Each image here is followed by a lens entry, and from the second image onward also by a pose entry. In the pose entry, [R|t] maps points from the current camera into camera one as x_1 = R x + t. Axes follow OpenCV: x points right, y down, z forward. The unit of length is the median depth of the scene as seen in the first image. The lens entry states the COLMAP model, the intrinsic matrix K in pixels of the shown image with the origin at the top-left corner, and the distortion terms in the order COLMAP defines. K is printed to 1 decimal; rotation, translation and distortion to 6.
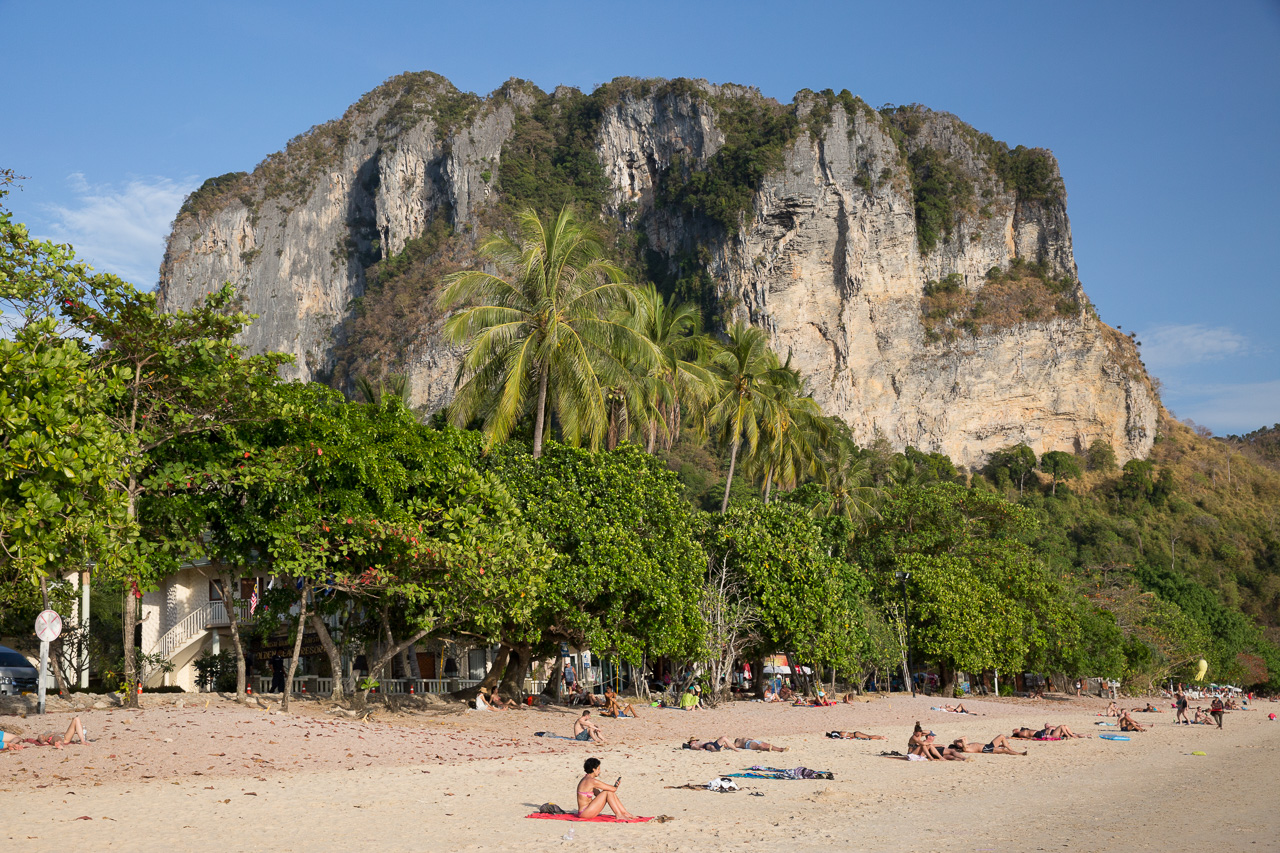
lens RADIAL K [[1597.3, 0, 606.1], [0, 1597.3, 429.7], [0, 0, 1]] dist [0.066478, 0.000000]
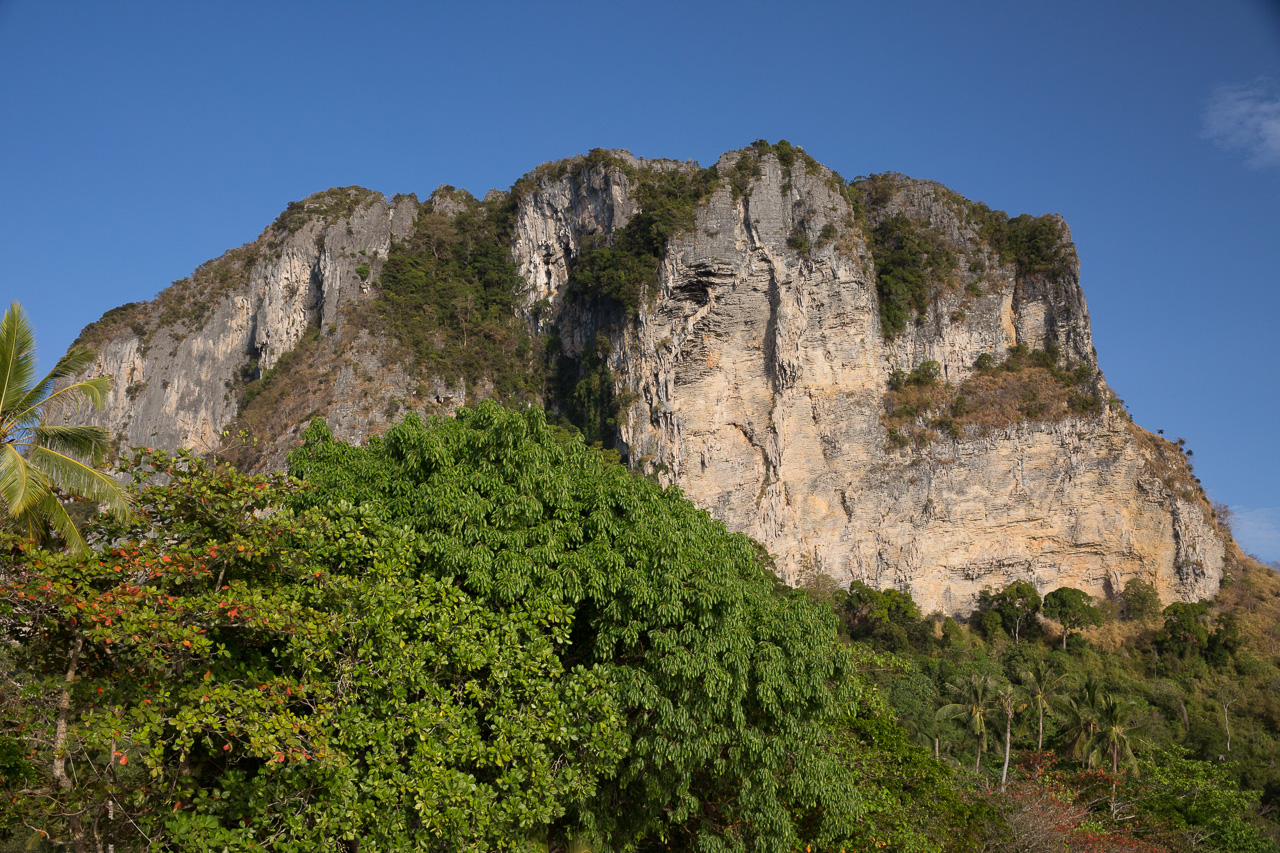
lens RADIAL K [[1414.8, 0, 636.3], [0, 1414.8, 436.7], [0, 0, 1]] dist [0.049750, 0.000000]
pose [[0.992226, -0.017676, -0.123189, 0.161480], [-0.003225, 0.985878, -0.167434, 0.050688], [0.124409, 0.166530, 0.978157, 0.329507]]
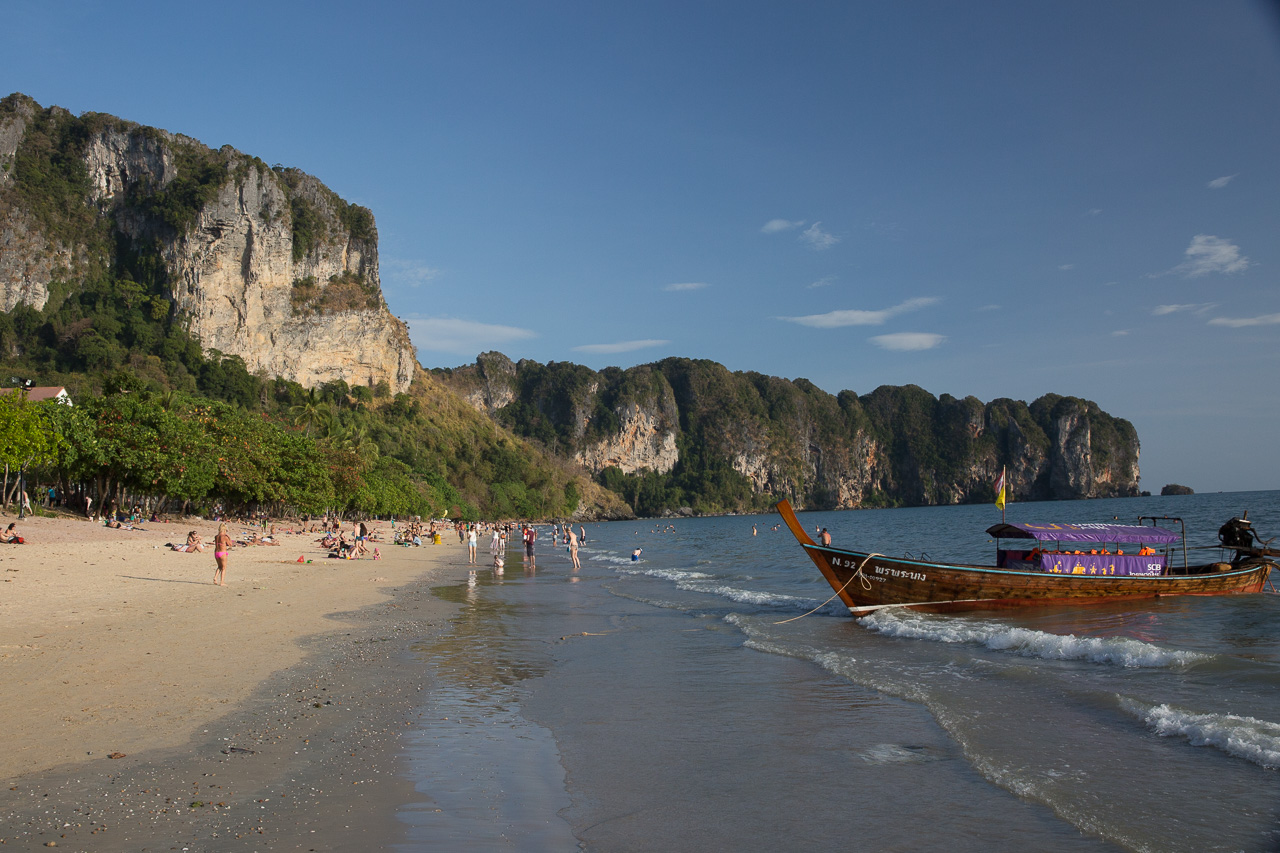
lens RADIAL K [[1213.4, 0, 630.7], [0, 1213.4, 415.4], [0, 0, 1]] dist [-0.015953, 0.000000]
pose [[0.858834, 0.071995, 0.507170, -0.136520], [-0.111286, 0.992651, 0.047539, -0.049158], [-0.500020, -0.097269, 0.860534, -0.300371]]
